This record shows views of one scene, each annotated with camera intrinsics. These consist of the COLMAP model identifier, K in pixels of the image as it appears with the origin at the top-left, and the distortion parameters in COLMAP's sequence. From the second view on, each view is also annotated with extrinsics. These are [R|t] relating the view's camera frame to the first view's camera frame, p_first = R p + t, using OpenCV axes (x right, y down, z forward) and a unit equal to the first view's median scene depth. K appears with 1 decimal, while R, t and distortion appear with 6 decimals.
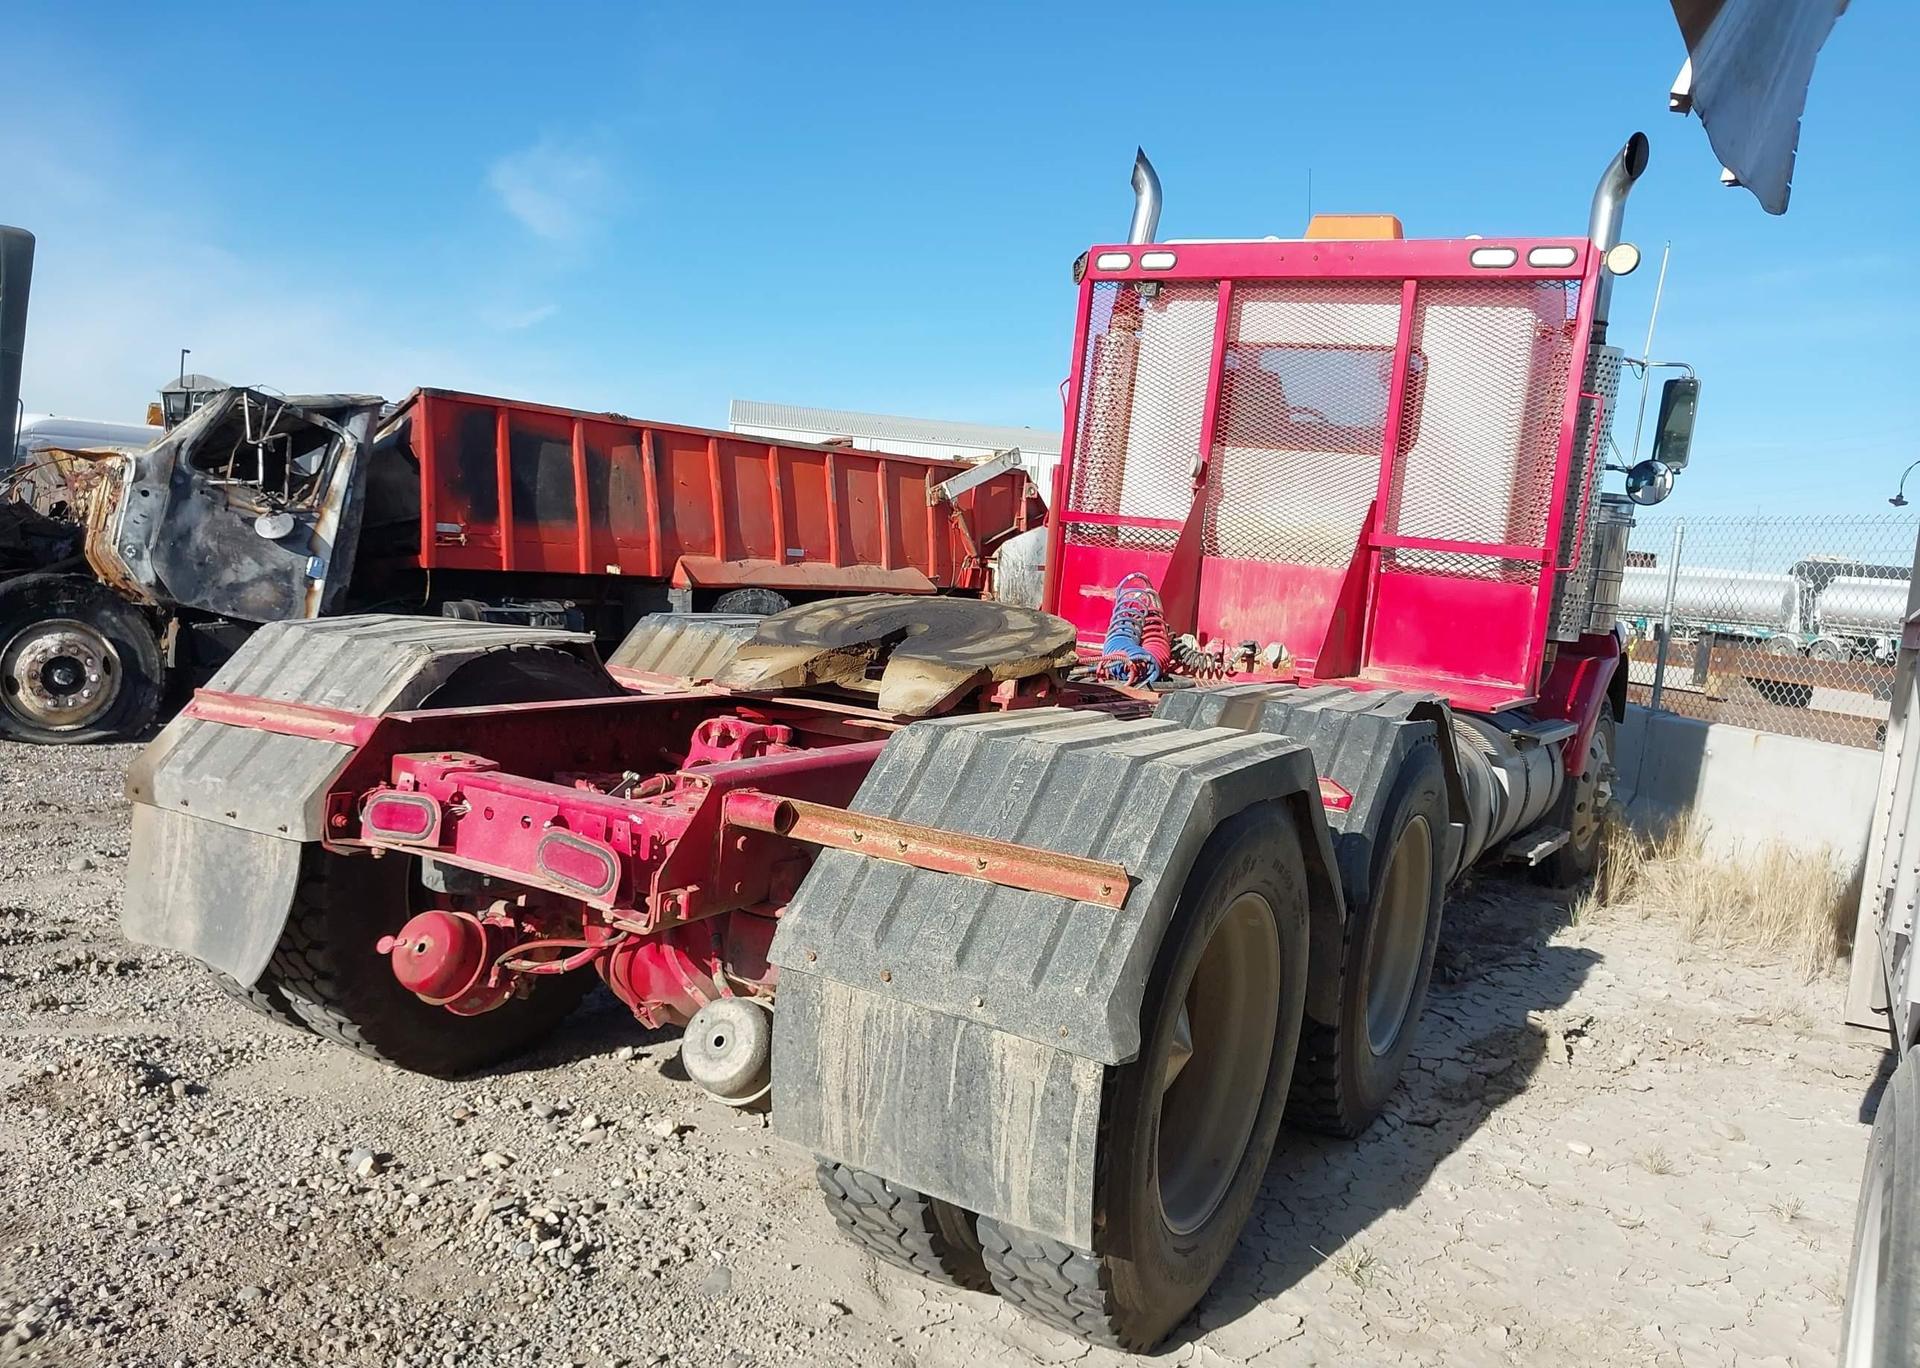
lens RADIAL K [[1515.7, 0, 939.4], [0, 1515.7, 744.2], [0, 0, 1]] dist [0.006059, -0.008102]
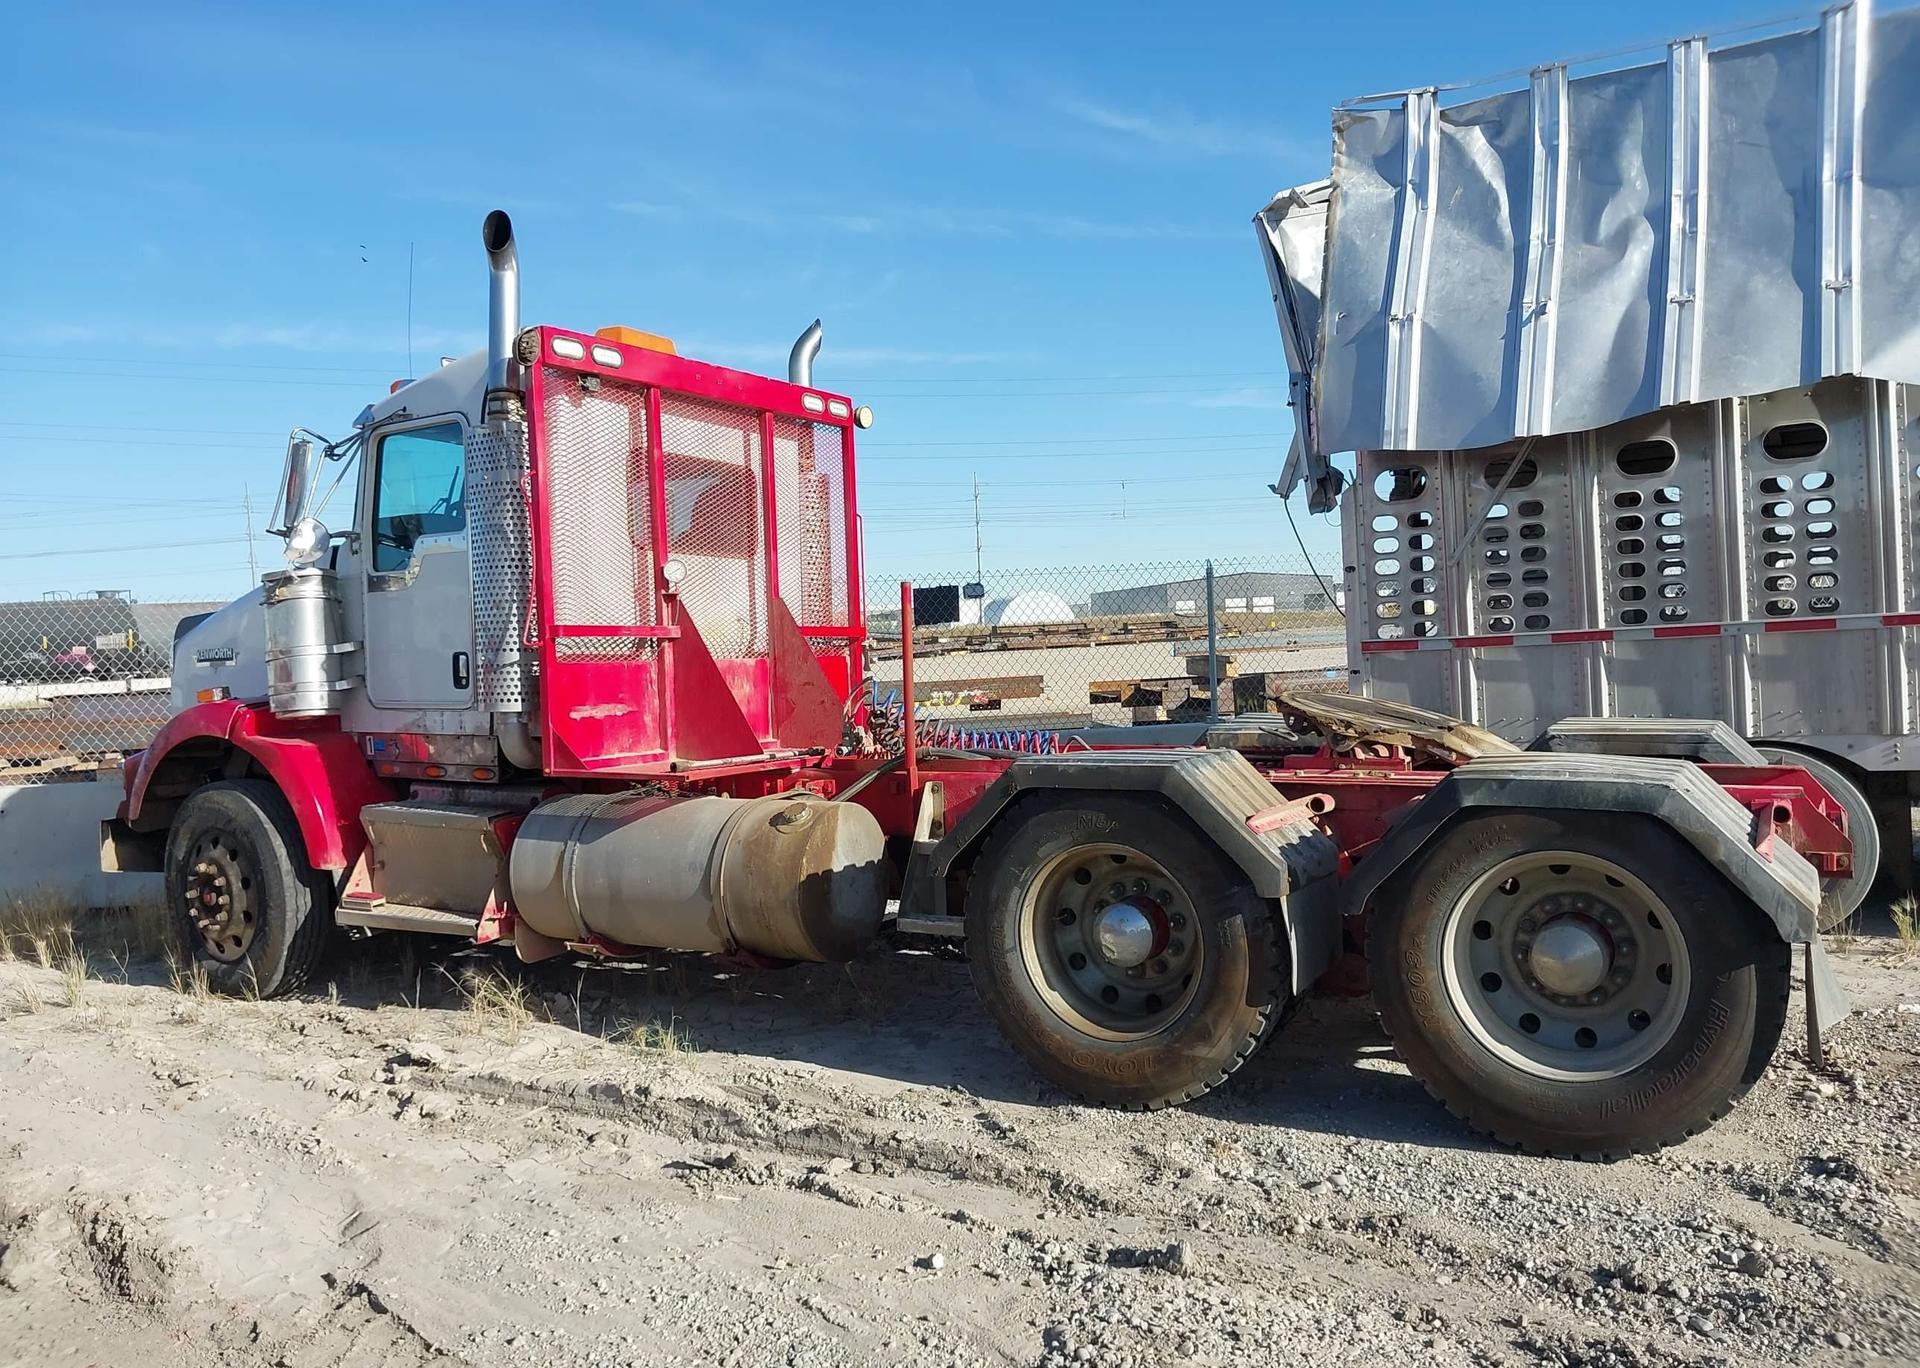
lens RADIAL K [[1511.7, 0, 947.4], [0, 1511.7, 750.4], [0, 0, 1]] dist [0.008784, -0.013863]
pose [[-0.032813, -0.153892, 0.987543, -1.440221], [0.157377, 0.974953, 0.157159, -0.338132], [-0.986993, 0.160573, -0.007772, 1.454766]]
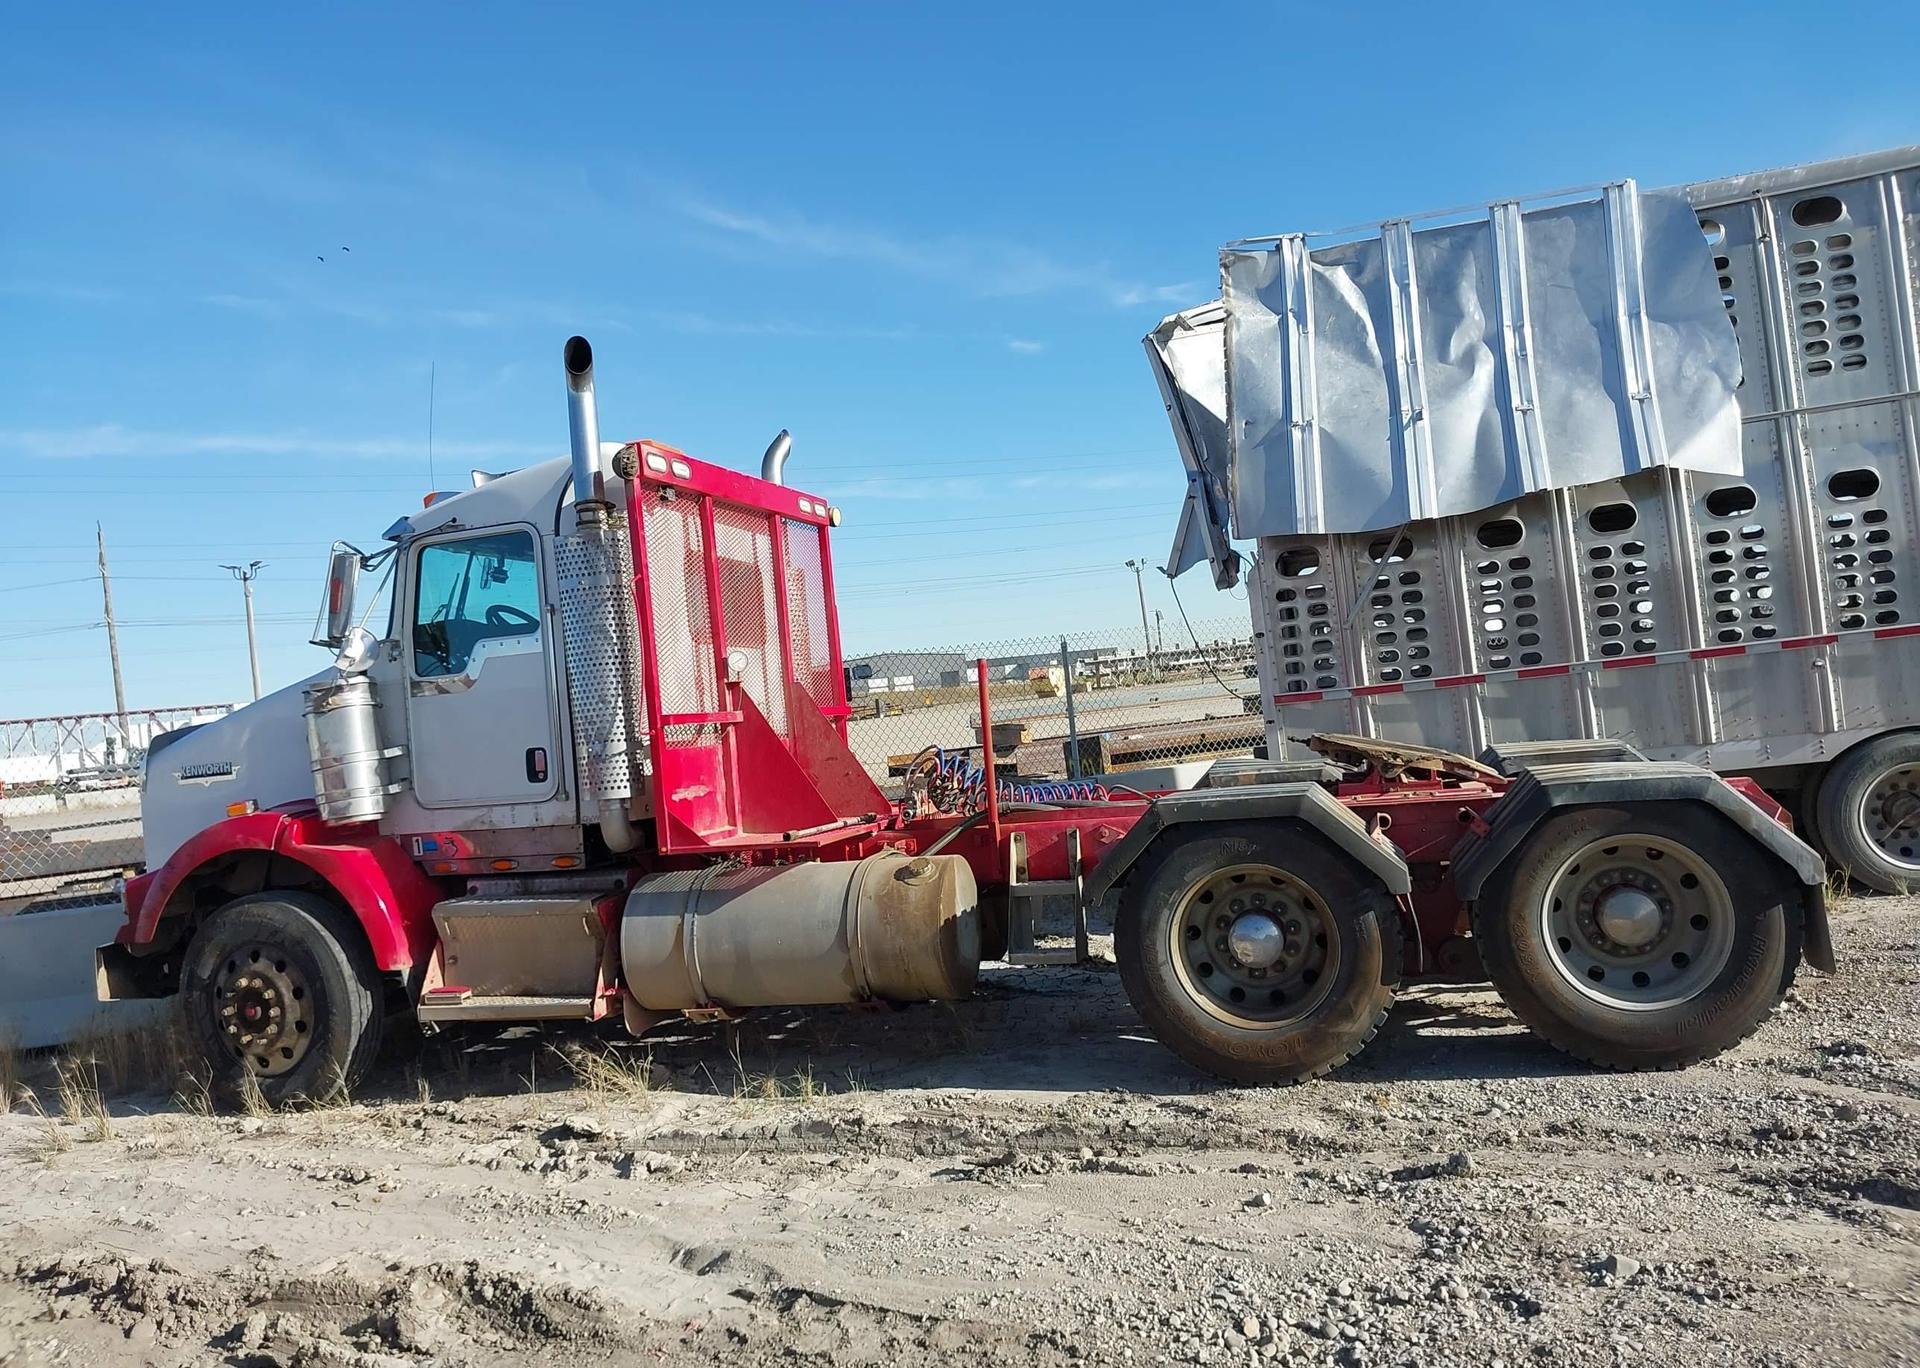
lens RADIAL K [[1511.7, 0, 947.4], [0, 1511.7, 750.4], [0, 0, 1]] dist [0.008784, -0.013863]
pose [[-0.272125, -0.088328, 0.958199, -1.571937], [0.188778, 0.971527, 0.143169, -0.426642], [-0.943563, 0.219847, -0.247703, 1.953043]]
